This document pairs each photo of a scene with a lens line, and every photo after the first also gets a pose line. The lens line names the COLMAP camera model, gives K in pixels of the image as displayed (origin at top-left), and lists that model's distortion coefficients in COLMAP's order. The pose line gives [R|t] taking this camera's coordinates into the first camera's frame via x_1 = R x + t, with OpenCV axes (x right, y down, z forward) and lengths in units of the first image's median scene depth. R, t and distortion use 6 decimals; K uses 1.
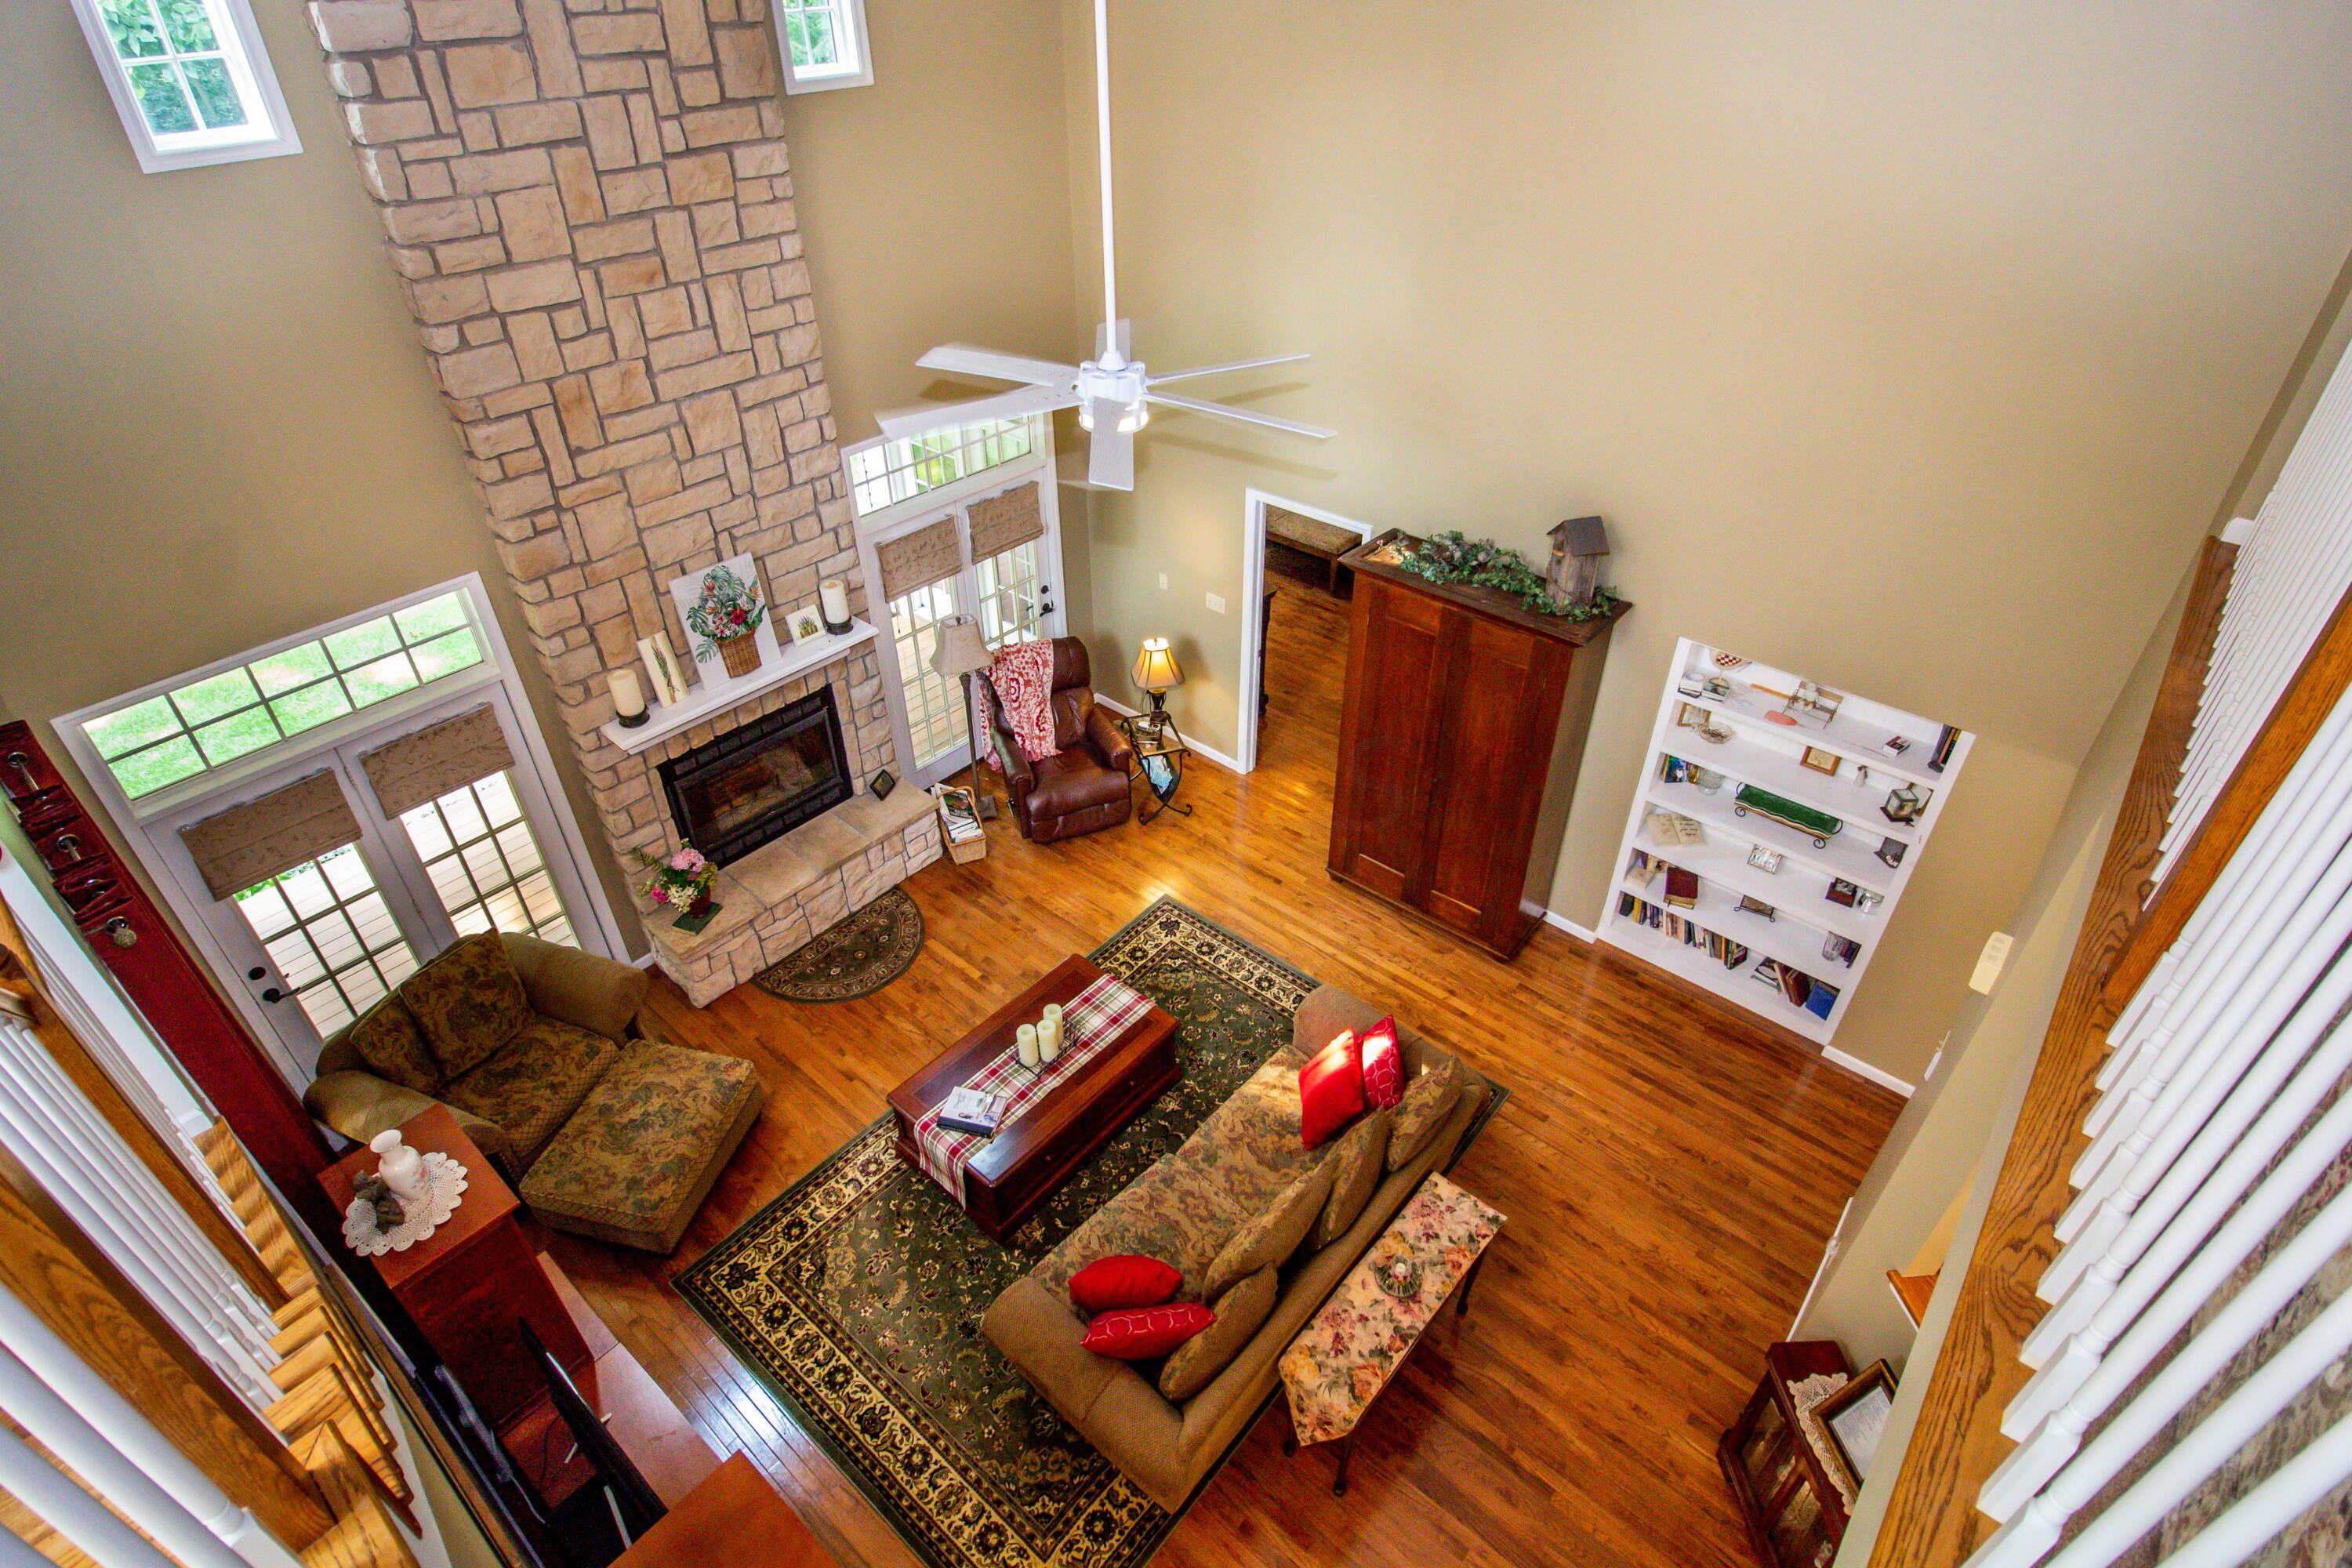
lens RADIAL K [[1185.5, 0, 1176.0], [0, 1185.5, 784.0], [0, 0, 1]] dist [-0.001145, -0.019883]
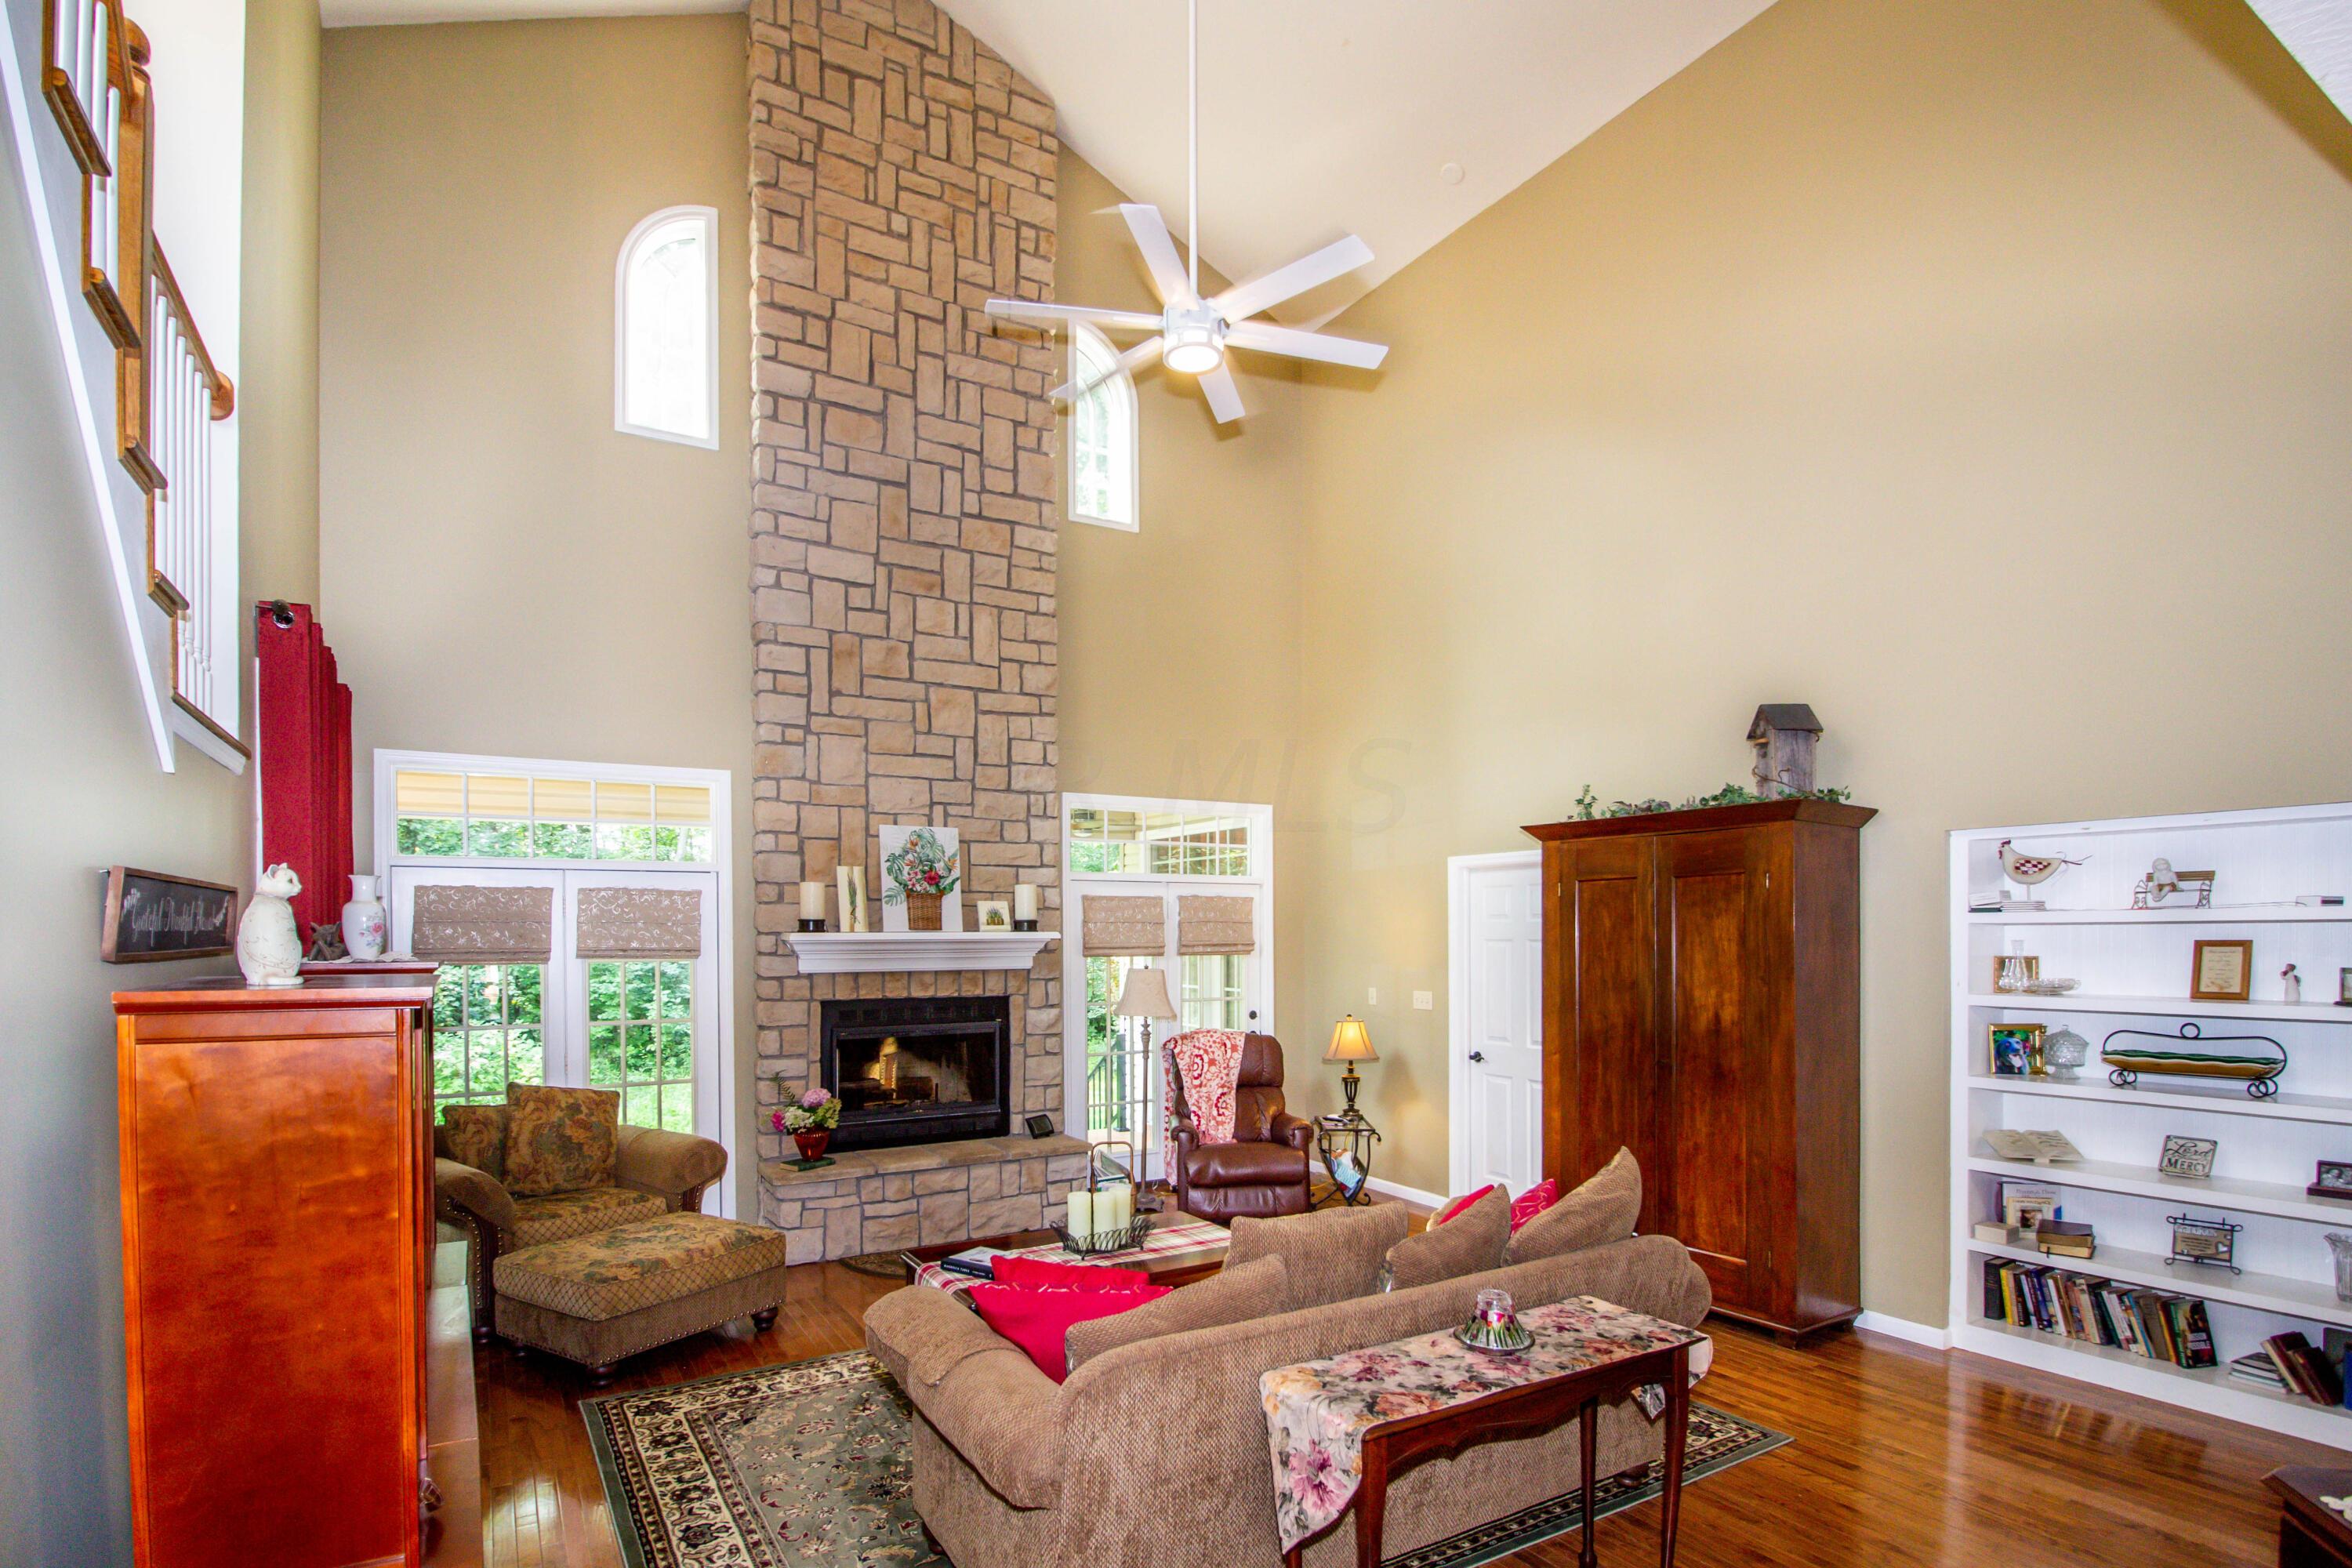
lens RADIAL K [[1132.1, 0, 1100.8], [0, 1132.1, 786.1], [0, 0, 1]] dist [-0.010108, -0.001062]
pose [[0.943834, -0.001195, -0.330418, 0.120526], [-0.194986, 0.805298, -0.559890, 0.351406], [0.266754, 0.592870, 0.759834, 0.216487]]
